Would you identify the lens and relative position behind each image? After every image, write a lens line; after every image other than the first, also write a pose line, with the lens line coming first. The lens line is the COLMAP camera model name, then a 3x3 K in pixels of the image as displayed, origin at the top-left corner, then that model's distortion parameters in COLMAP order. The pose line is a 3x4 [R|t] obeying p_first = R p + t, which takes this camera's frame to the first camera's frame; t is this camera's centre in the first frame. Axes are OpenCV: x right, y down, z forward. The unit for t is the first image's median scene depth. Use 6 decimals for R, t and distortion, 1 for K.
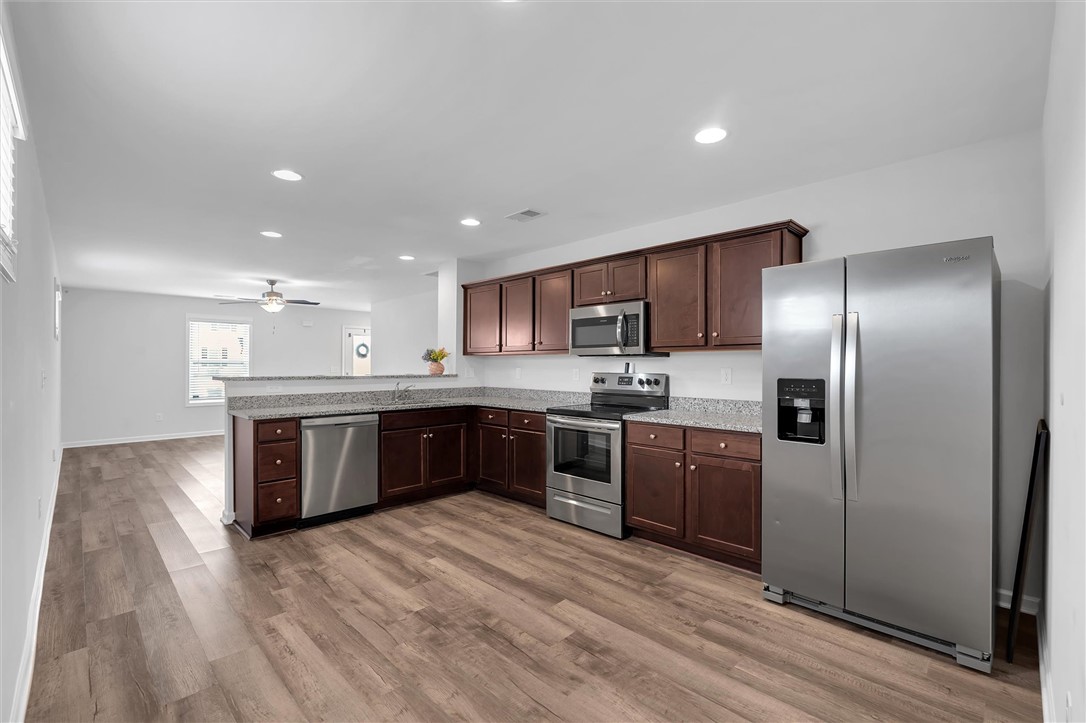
lens RADIAL K [[474.5, 0, 545.7], [0, 474.5, 365.2], [0, 0, 1]] dist [-0.004631, -0.000138]
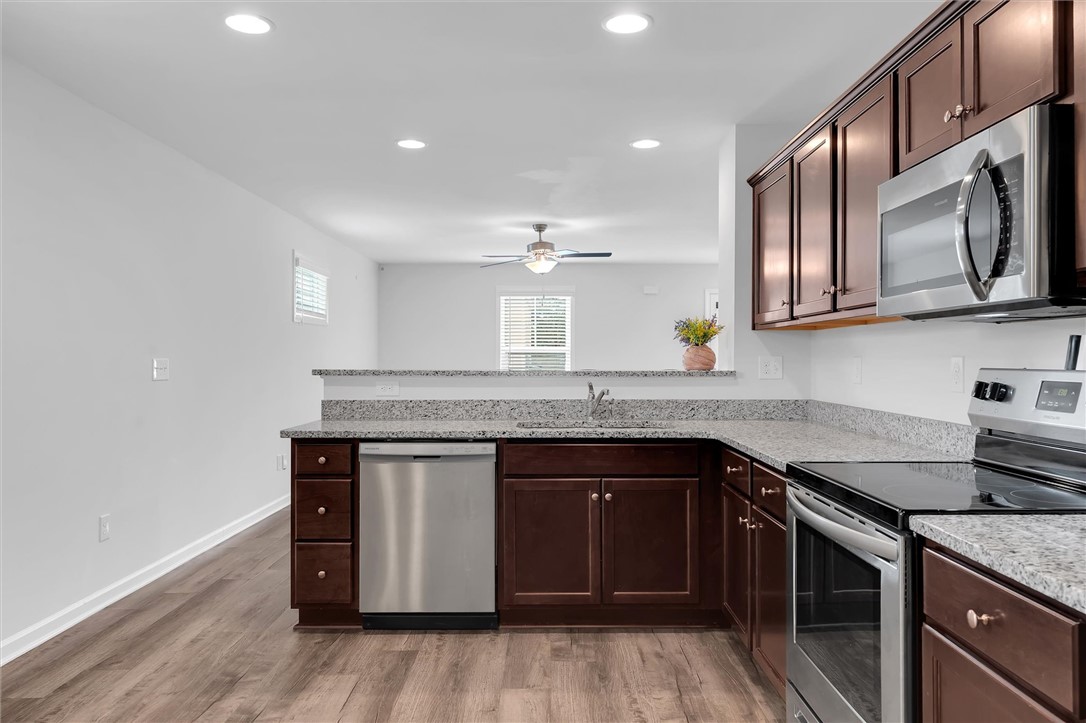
lens RADIAL K [[762.4, 0, 547.5], [0, 762.4, 351.6], [0, 0, 1]] dist [-0.003211, -0.000936]
pose [[0.708083, -0.007355, -0.706091, 0.292922], [0.001013, 0.999955, -0.009401, 0.009710], [0.706129, 0.005942, 0.708058, 0.457456]]
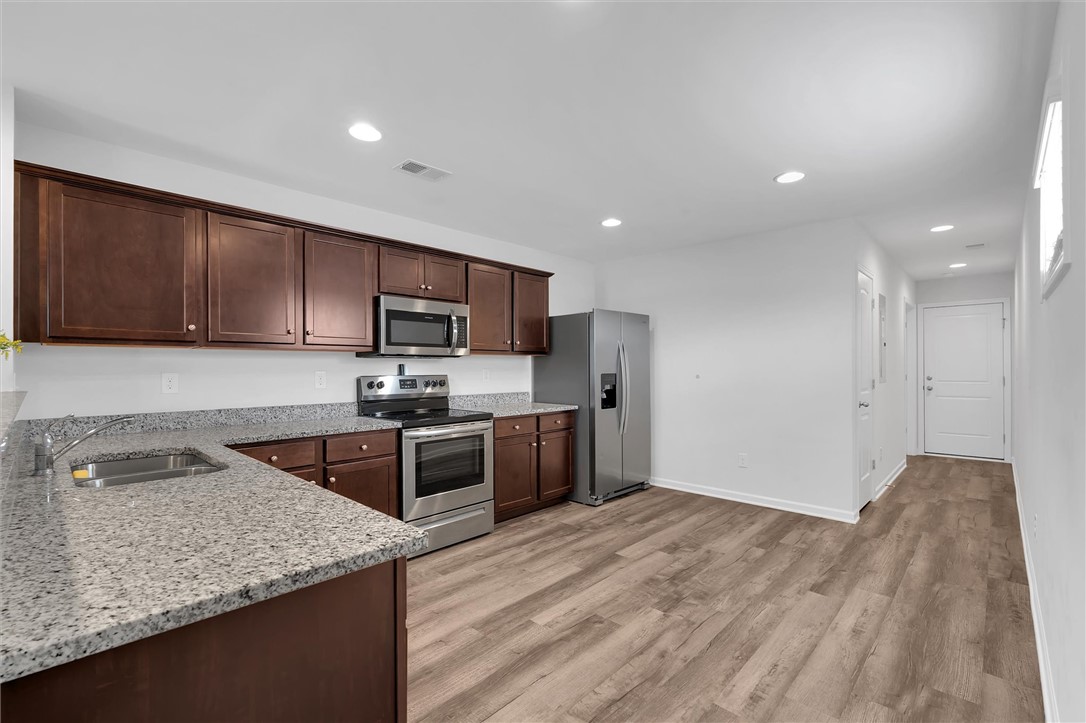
lens RADIAL K [[481.5, 0, 547.1], [0, 481.5, 367.4], [0, 0, 1]] dist [-0.001671, -0.000008]
pose [[-0.032471, -0.001361, 0.999472, -0.804662], [0.002411, 0.999996, 0.001440, 0.000654], [-0.999470, 0.002456, -0.032468, 0.802954]]
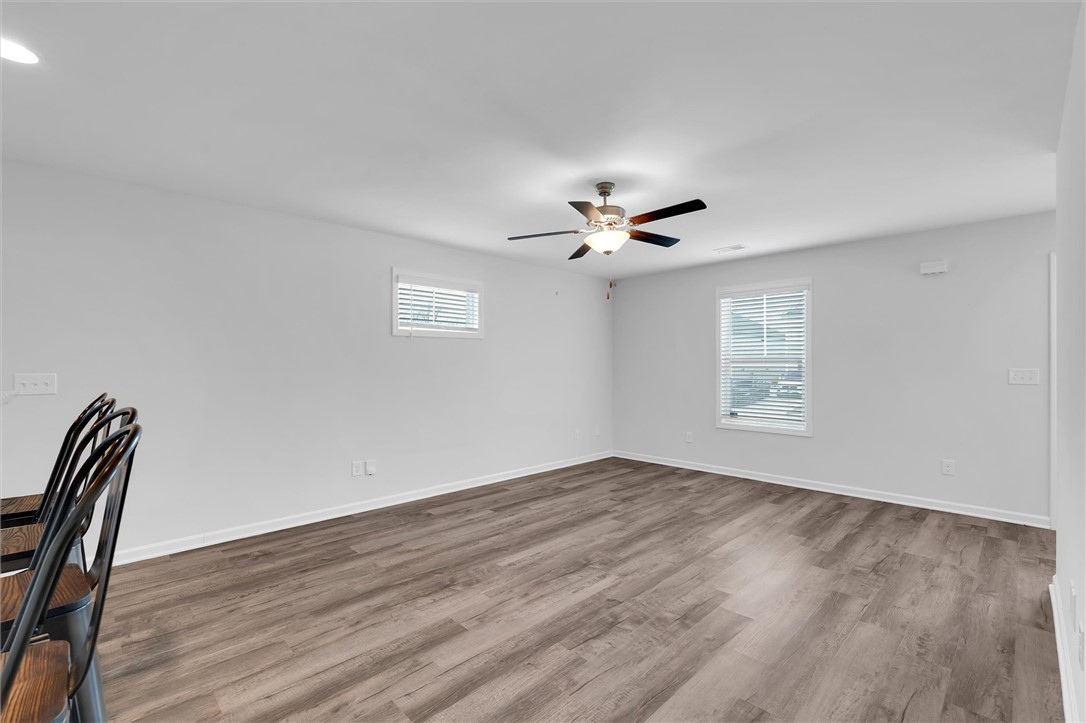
lens RADIAL K [[474.5, 0, 545.7], [0, 474.5, 365.2], [0, 0, 1]] dist [-0.004631, -0.000138]
pose [[-0.001998, -0.001524, -0.999997, -0.188145], [0.002323, 0.999996, -0.001529, 0.001611], [0.999995, -0.002326, -0.001994, 1.628117]]
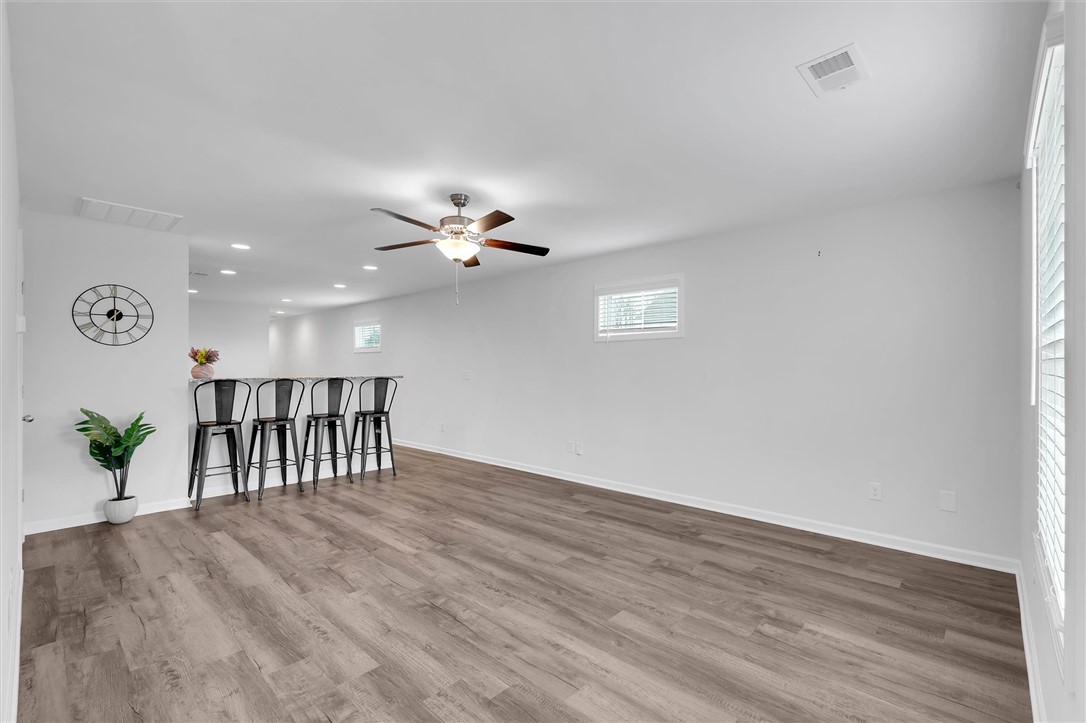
lens RADIAL K [[474.5, 0, 545.7], [0, 474.5, 365.2], [0, 0, 1]] dist [-0.004631, -0.000138]
pose [[-0.998949, -0.001756, -0.045798, -1.118552], [-0.001493, 0.999982, -0.005771, 0.000132], [0.045807, -0.005696, -0.998934, 2.591430]]
